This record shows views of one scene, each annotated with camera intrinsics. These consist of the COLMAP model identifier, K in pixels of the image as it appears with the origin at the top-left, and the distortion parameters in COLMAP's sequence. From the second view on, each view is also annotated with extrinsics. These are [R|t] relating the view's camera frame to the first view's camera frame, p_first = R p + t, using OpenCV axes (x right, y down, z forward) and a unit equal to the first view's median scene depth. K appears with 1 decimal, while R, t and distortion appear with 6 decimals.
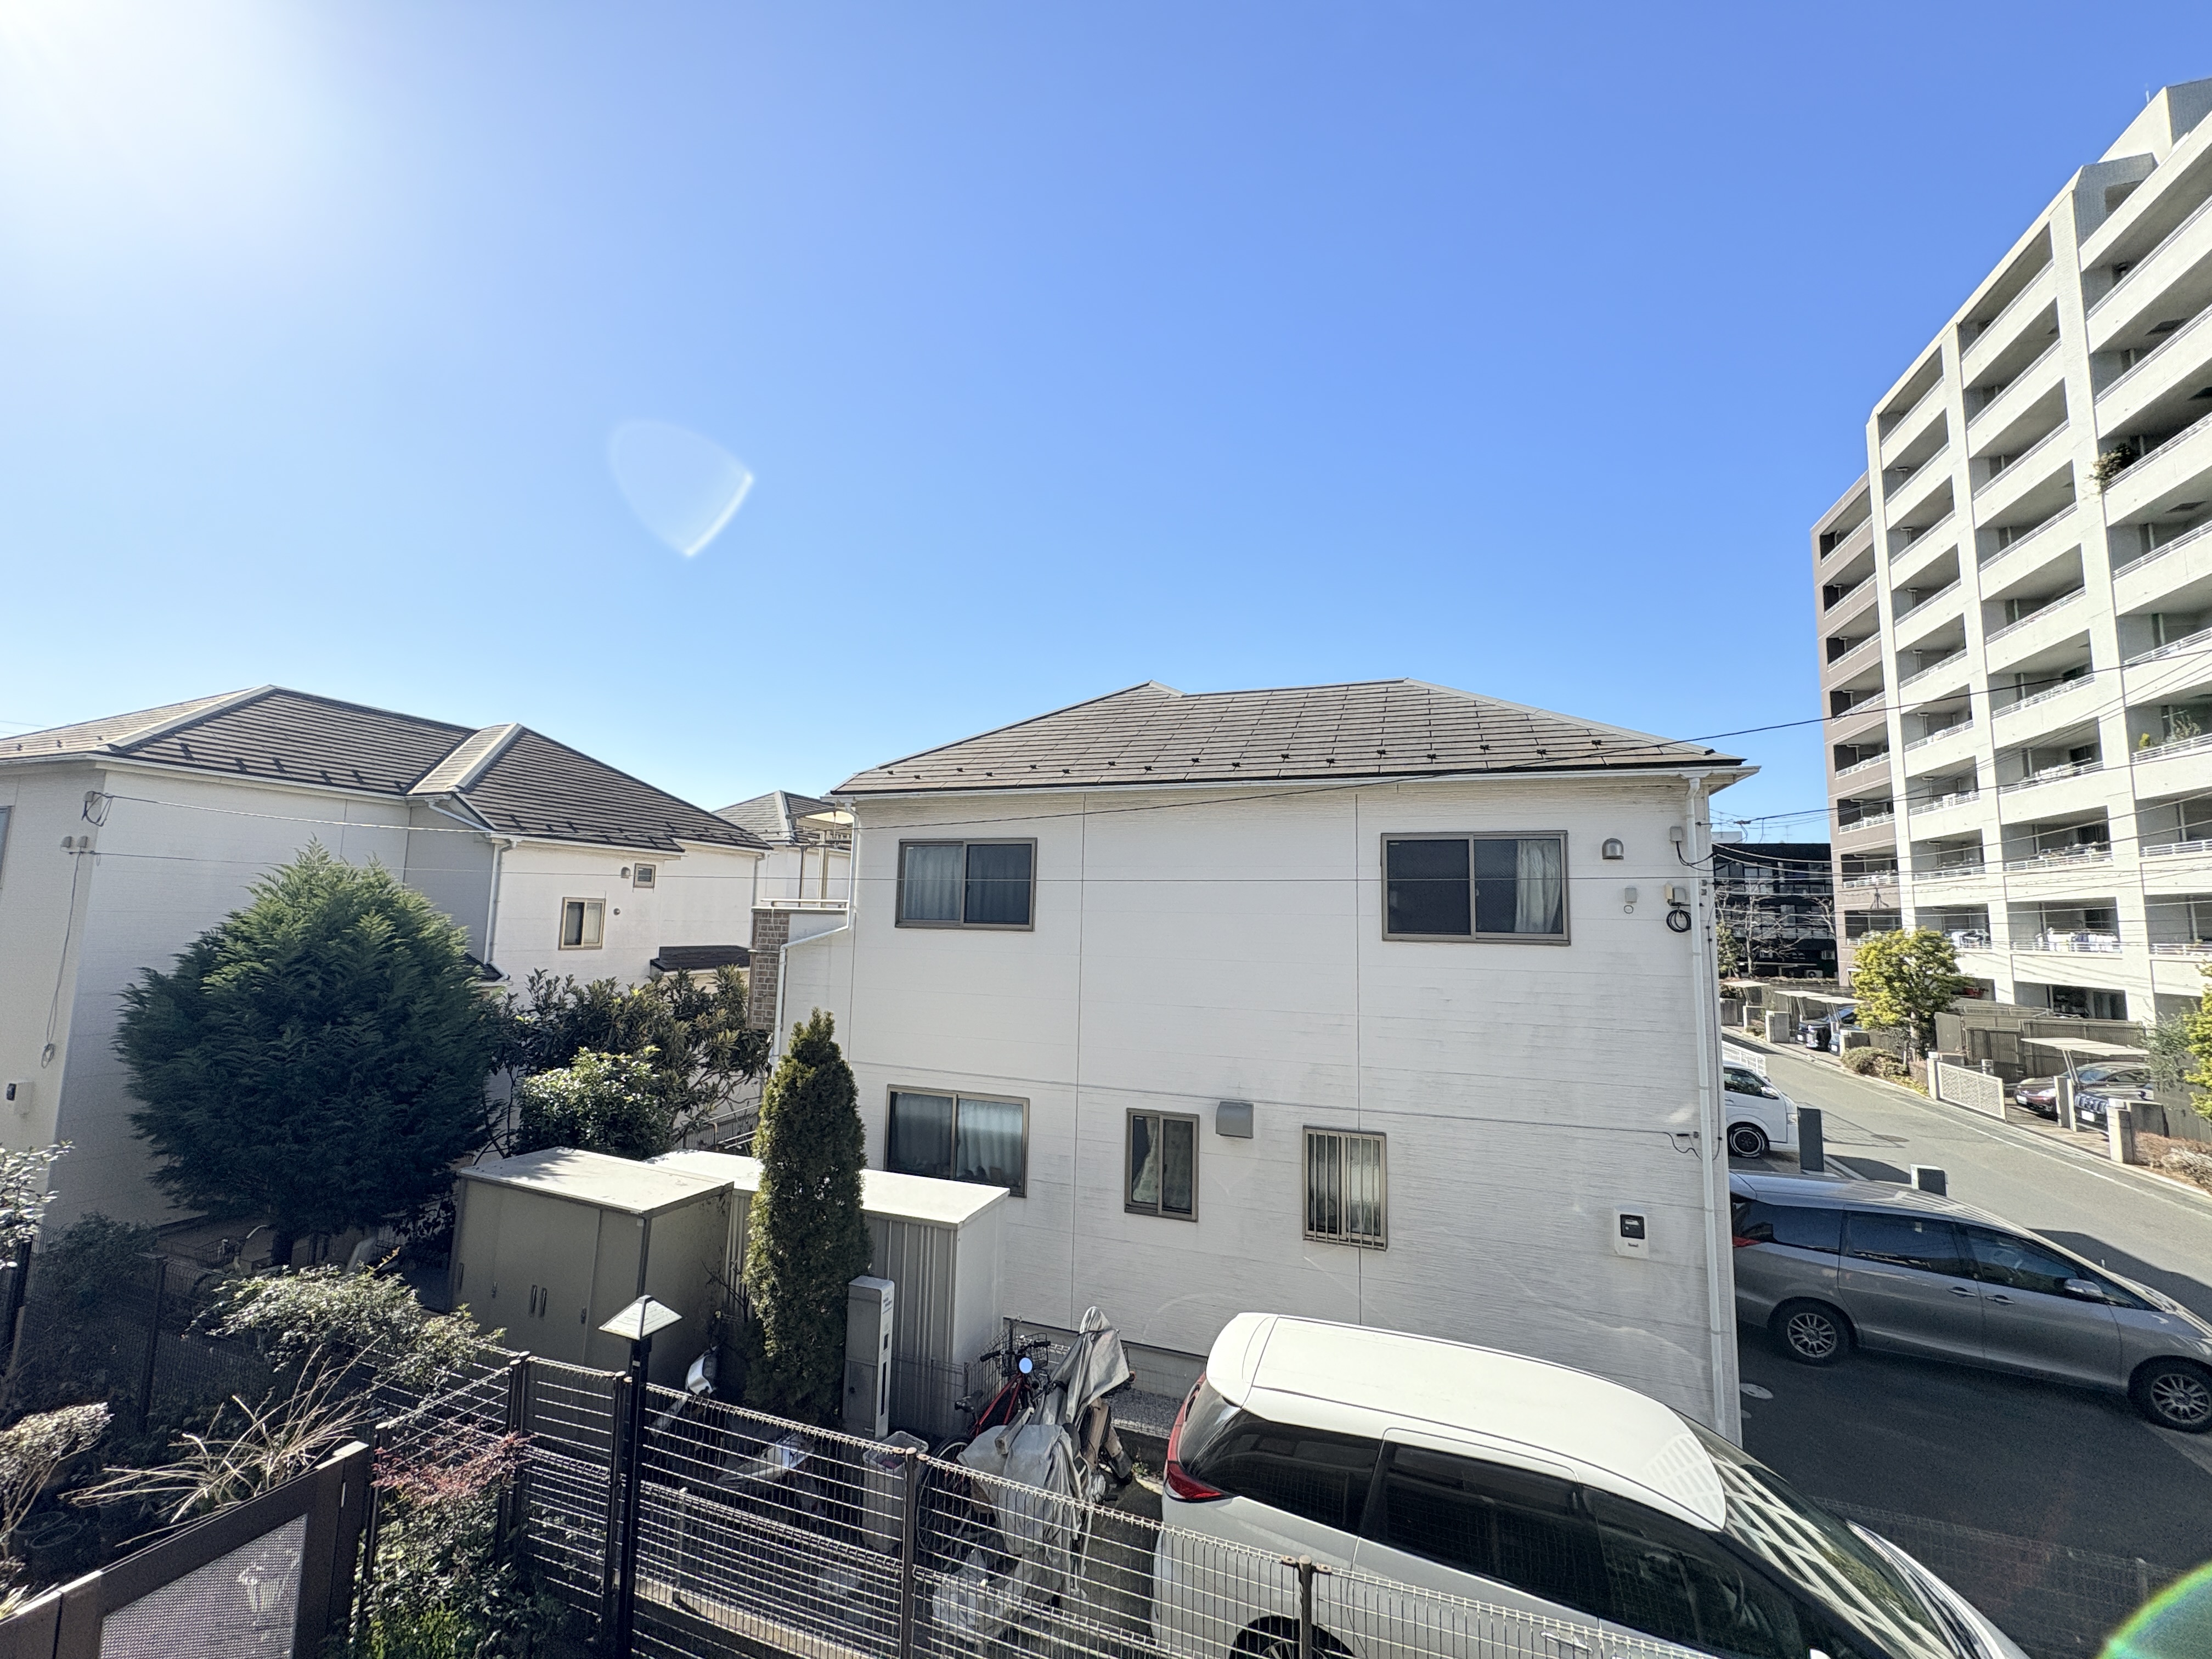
lens RADIAL K [[880.4, 0, 1116.4], [0, 880.4, 829.1], [0, 0, 1]] dist [0.001495, 0.000424]
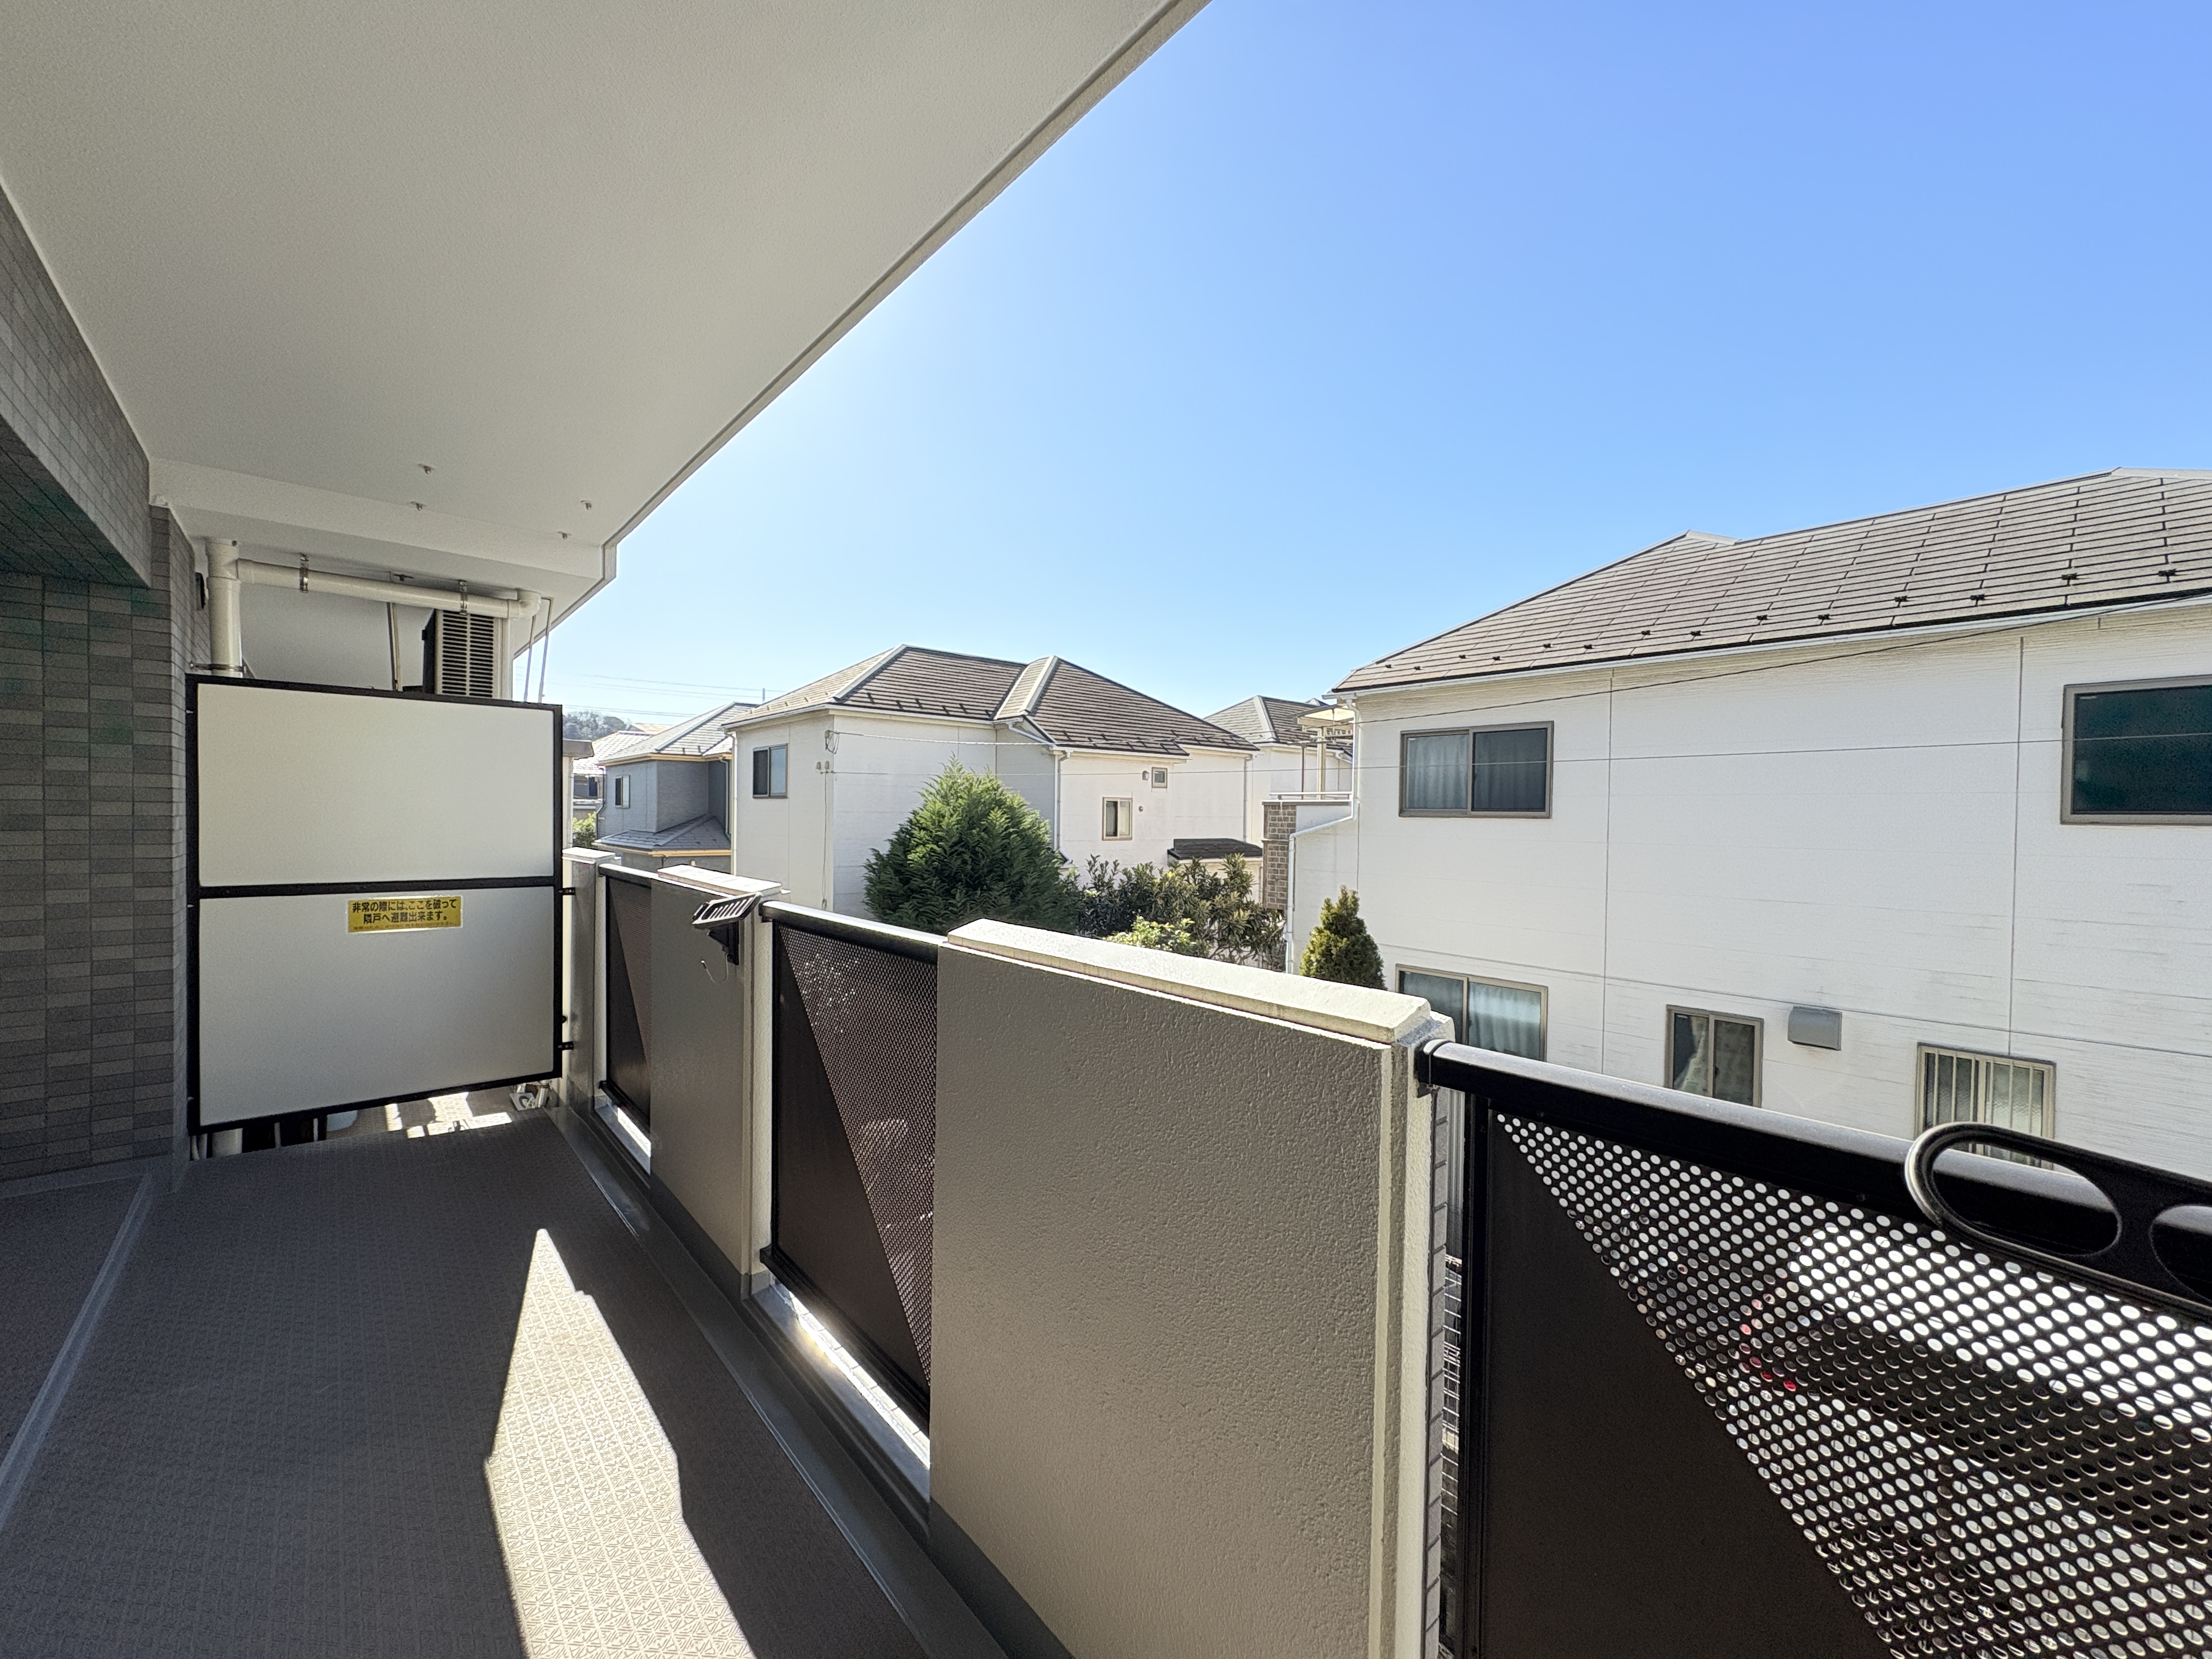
lens RADIAL K [[880.4, 0, 1116.4], [0, 880.4, 829.1], [0, 0, 1]] dist [0.001495, 0.000424]
pose [[0.873892, -0.002746, -0.486112, -0.037553], [0.058011, 0.993427, 0.098675, 0.004438], [0.482646, -0.114431, 0.868308, -0.063953]]
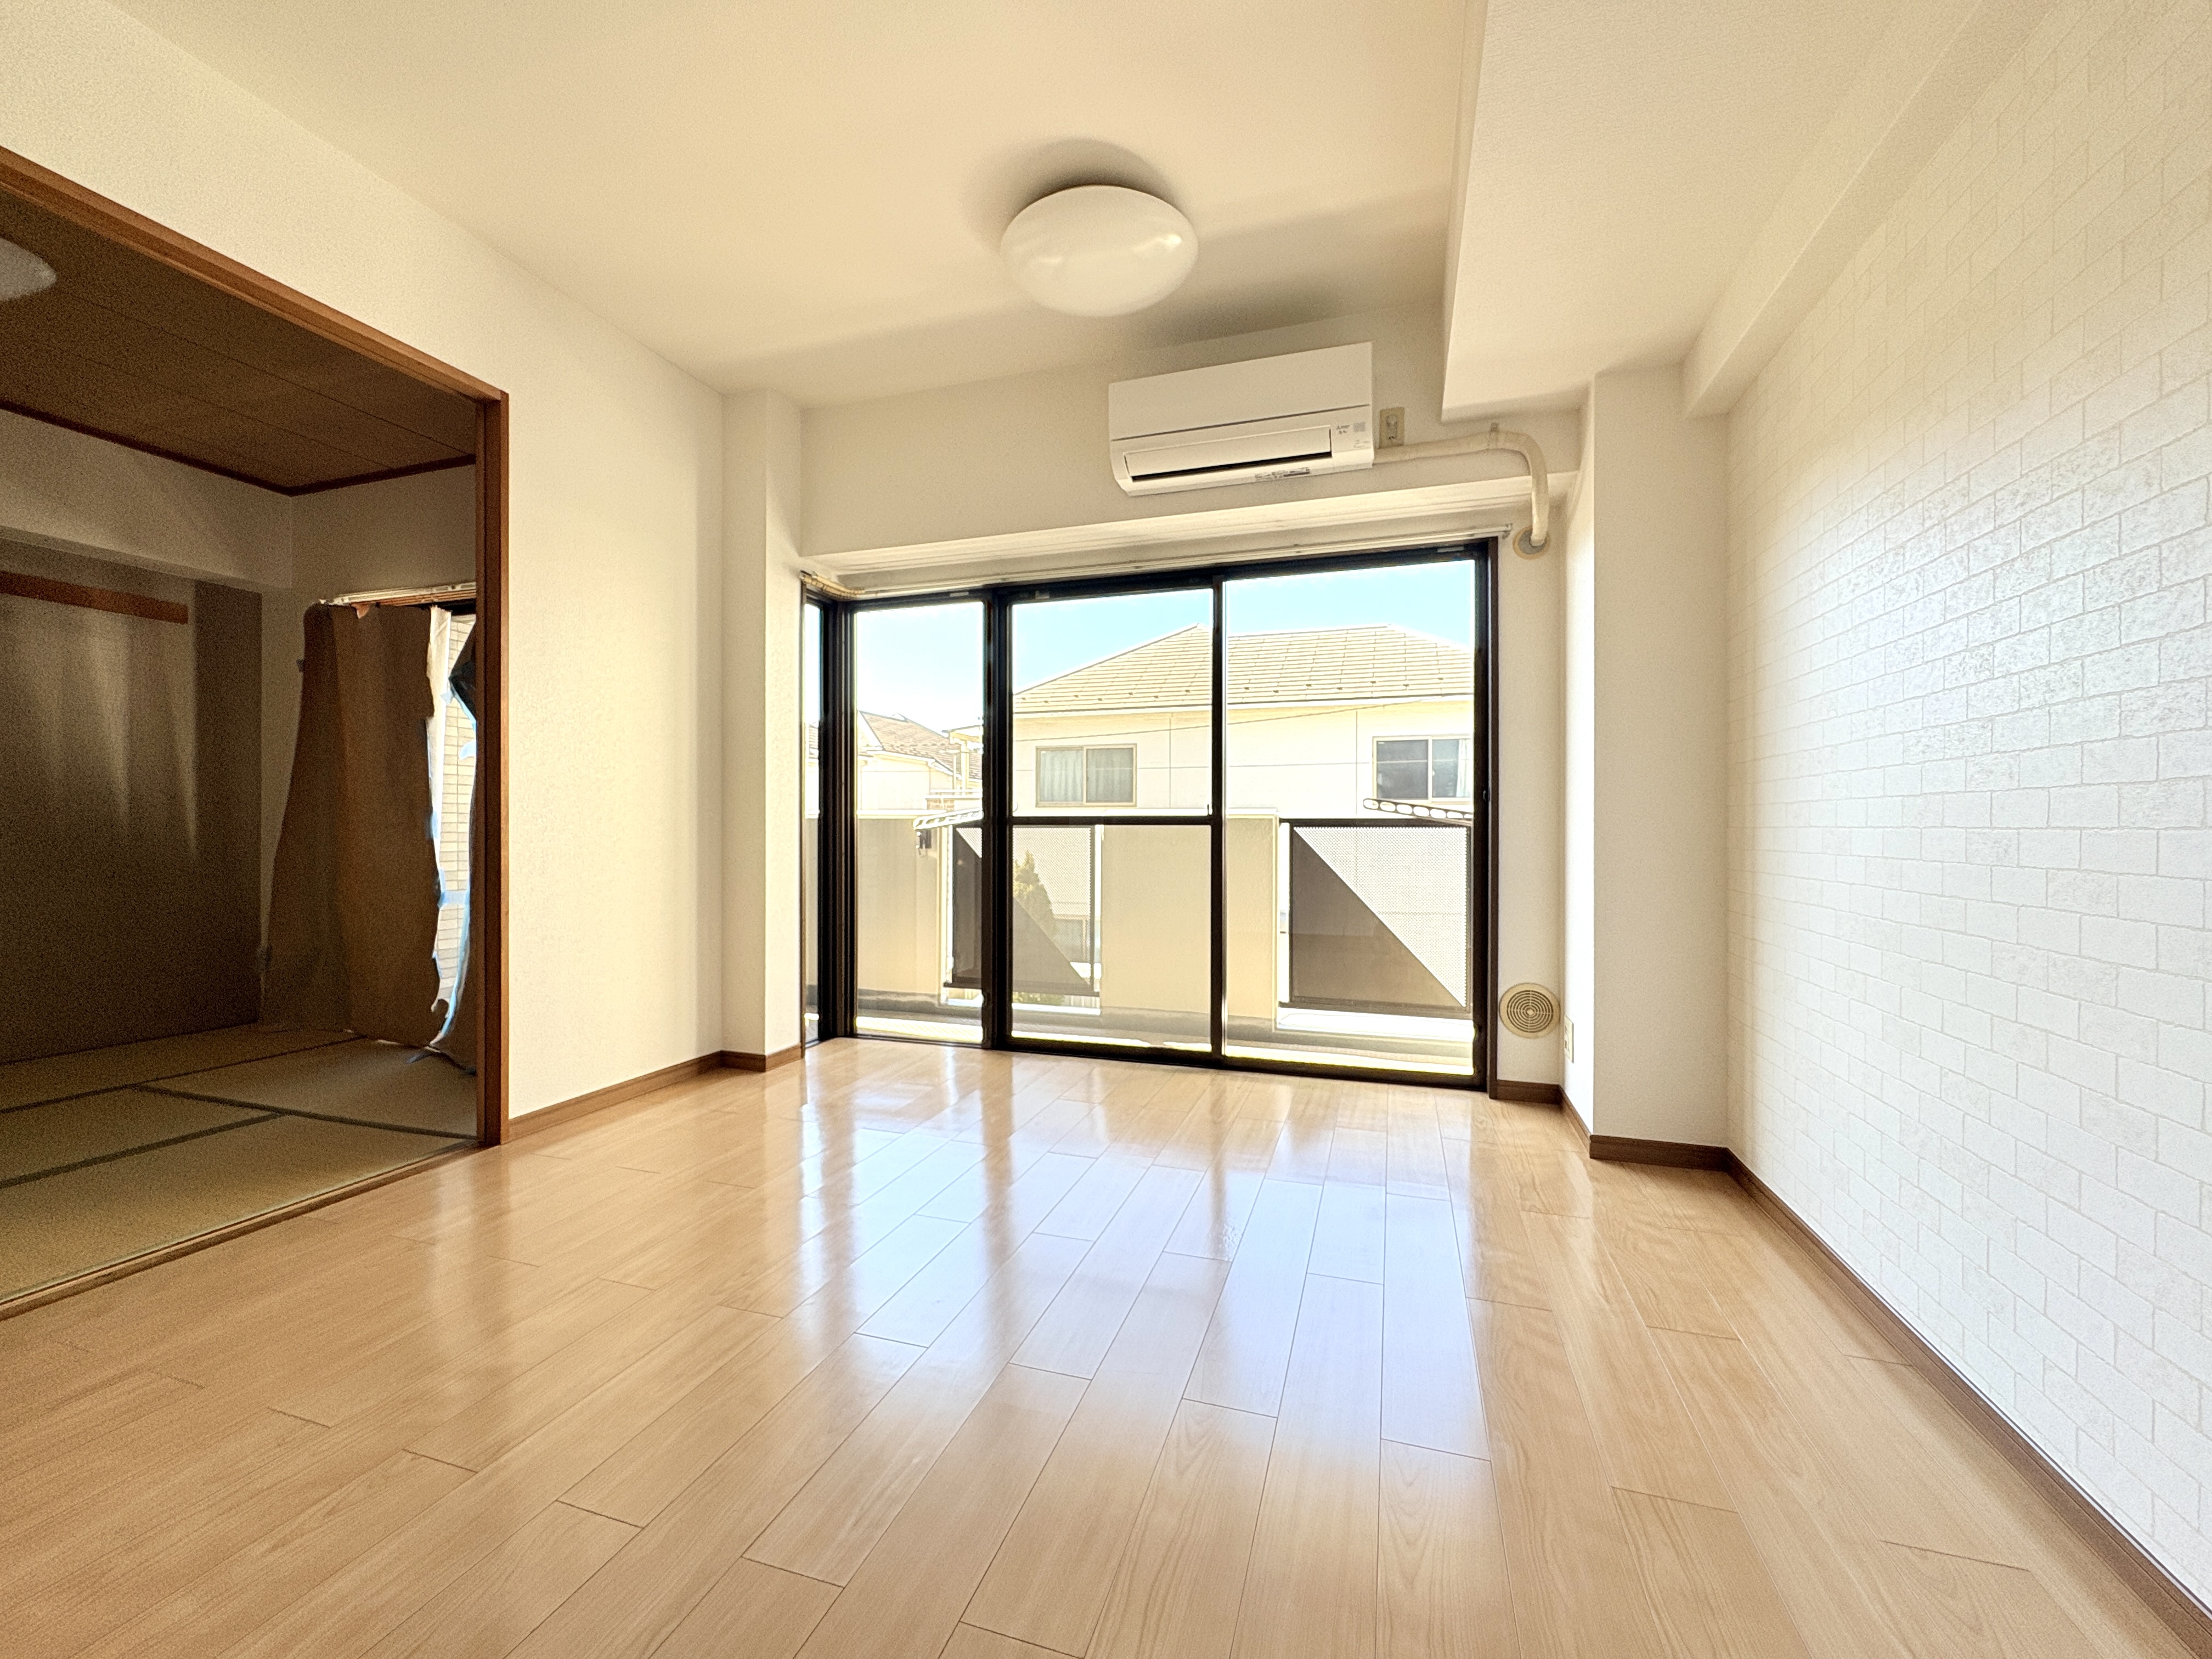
lens RADIAL K [[880.4, 0, 1116.4], [0, 880.4, 829.1], [0, 0, 1]] dist [0.001495, 0.000424]
pose [[0.999421, -0.020831, 0.026910, -0.144668], [0.017804, 0.993970, 0.108201, -0.006257], [-0.029002, -0.107659, 0.993765, -0.404093]]
